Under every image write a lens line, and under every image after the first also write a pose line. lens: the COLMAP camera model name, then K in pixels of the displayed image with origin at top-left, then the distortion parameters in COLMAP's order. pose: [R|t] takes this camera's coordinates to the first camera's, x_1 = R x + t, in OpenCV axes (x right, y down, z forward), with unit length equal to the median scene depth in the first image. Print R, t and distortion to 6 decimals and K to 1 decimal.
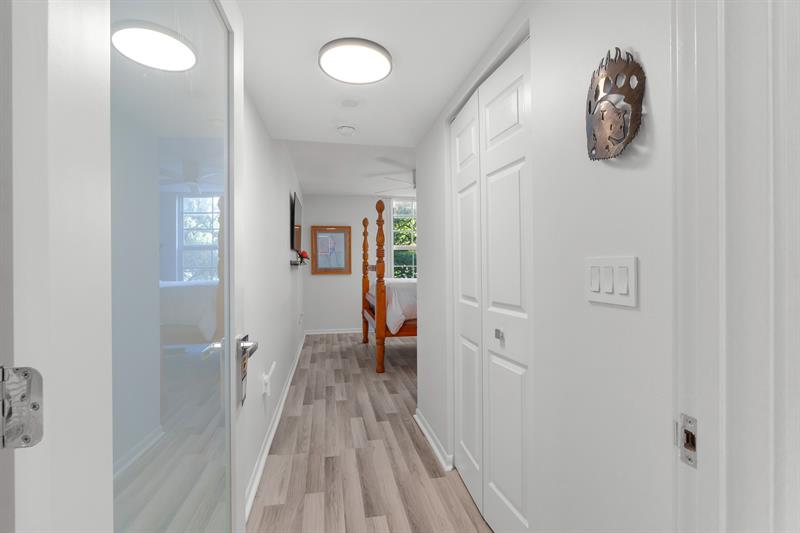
lens RADIAL K [[362.8, 0, 398.3], [0, 362.8, 265.8], [0, 0, 1]] dist [0.000047, 0.000317]
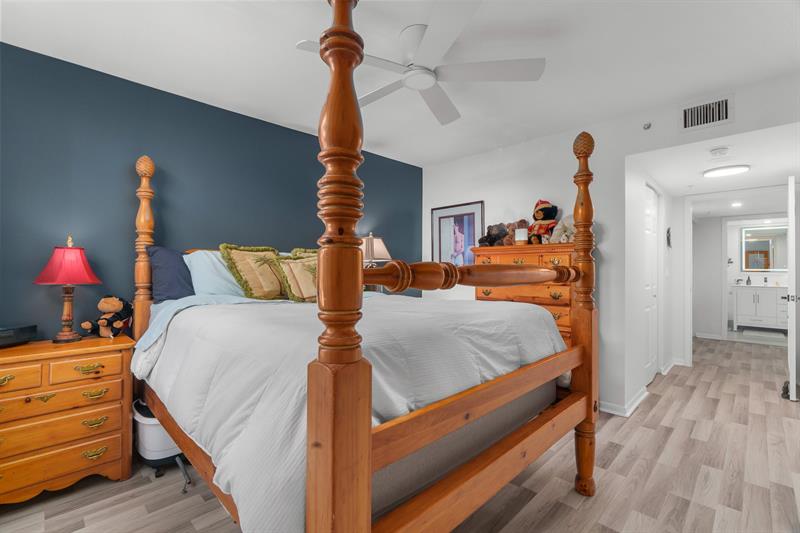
lens RADIAL K [[362.8, 0, 398.3], [0, 362.8, 265.8], [0, 0, 1]] dist [0.000047, 0.000317]
pose [[-0.560662, 0.012115, 0.827956, -0.405350], [0.002934, 0.999916, -0.012644, 0.002457], [-0.828040, -0.004660, -0.560650, 1.923561]]
